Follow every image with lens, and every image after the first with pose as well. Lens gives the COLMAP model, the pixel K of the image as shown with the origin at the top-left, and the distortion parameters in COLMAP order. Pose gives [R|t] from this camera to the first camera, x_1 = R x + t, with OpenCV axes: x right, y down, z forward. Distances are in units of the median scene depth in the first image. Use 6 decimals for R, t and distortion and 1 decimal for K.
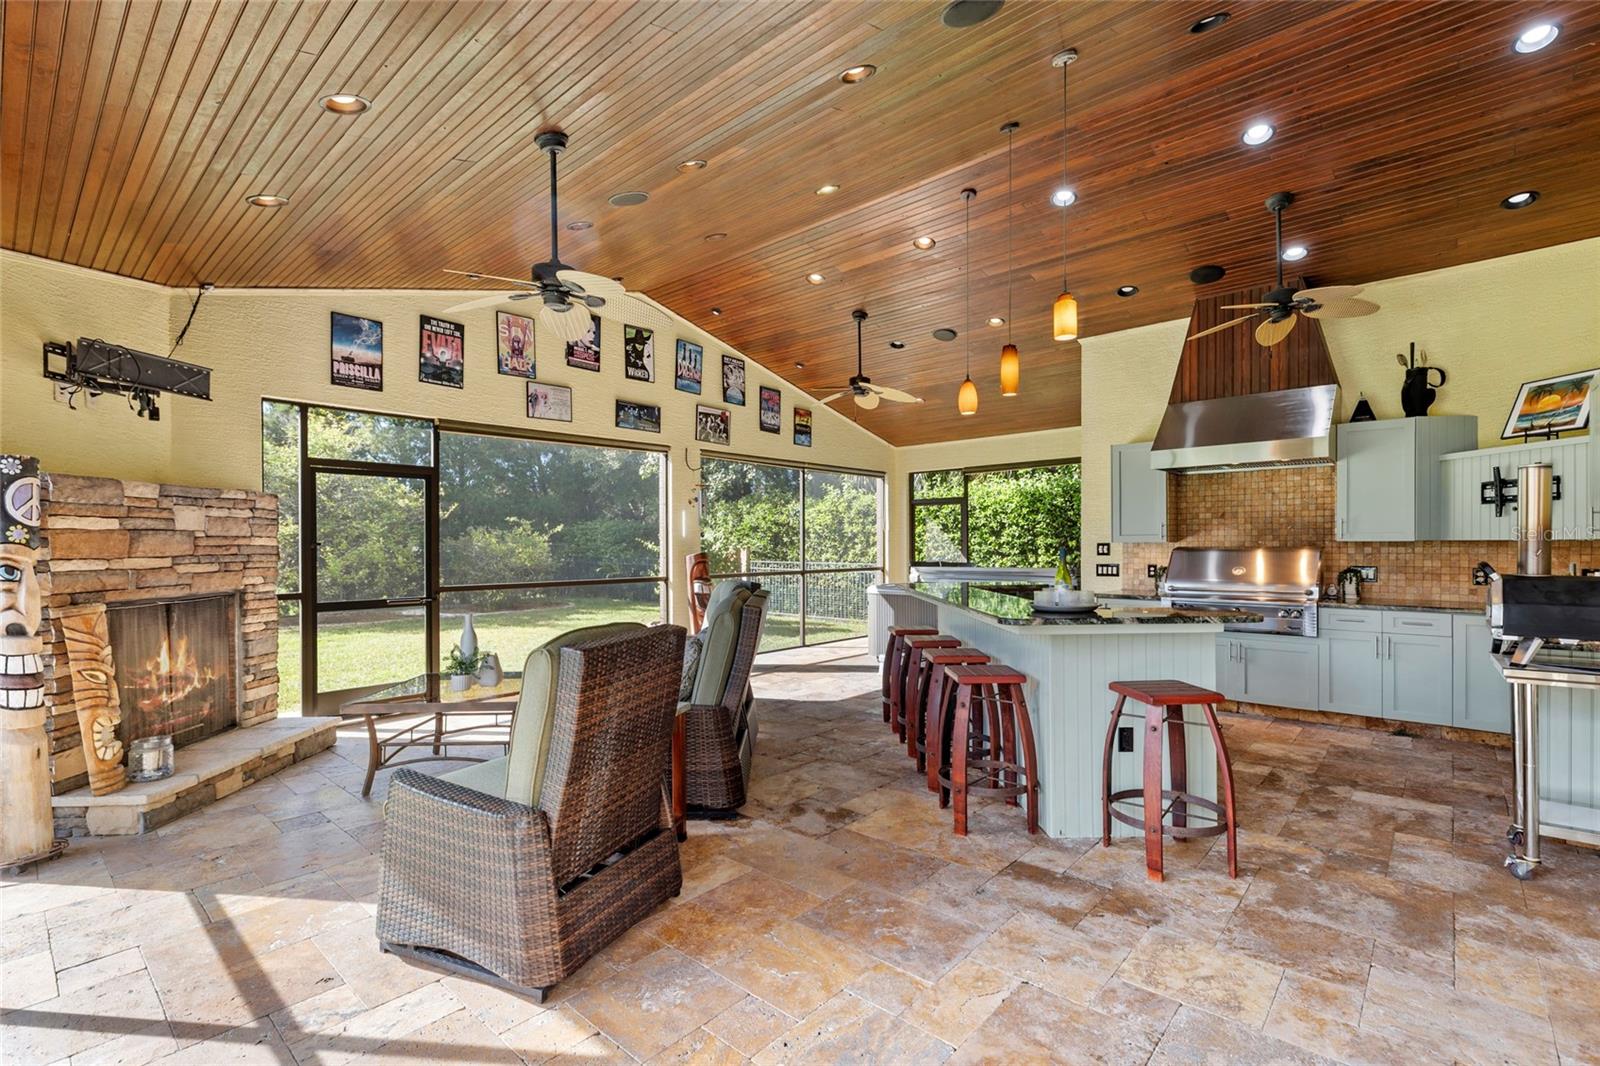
lens RADIAL K [[729.9, 0, 801.3], [0, 729.9, 546.7], [0, 0, 1]] dist [0.005615, 0.000136]
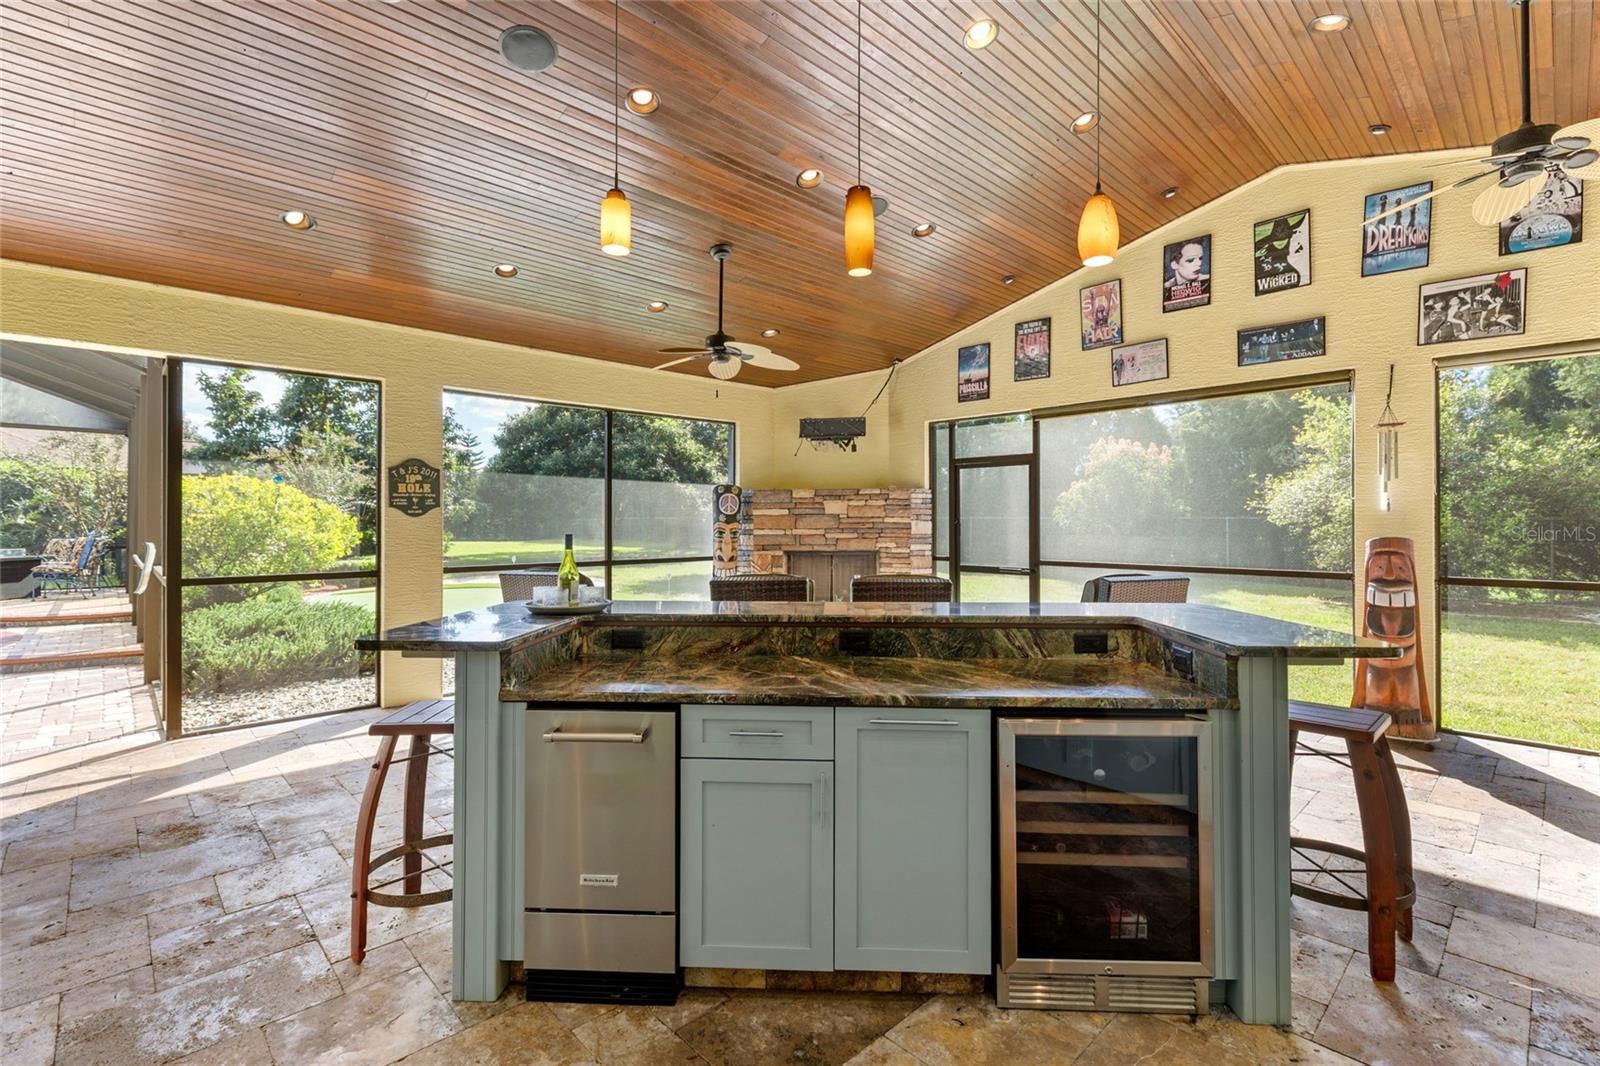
lens RADIAL K [[729.9, 0, 807.5], [0, 729.9, 516.5], [0, 0, 1]] dist [0.005615, 0.000136]
pose [[-0.078942, 0.000730, -0.996879, 0.634355], [-0.001047, 0.999999, 0.000815, -0.012003], [0.996879, 0.001108, -0.078941, 0.733165]]
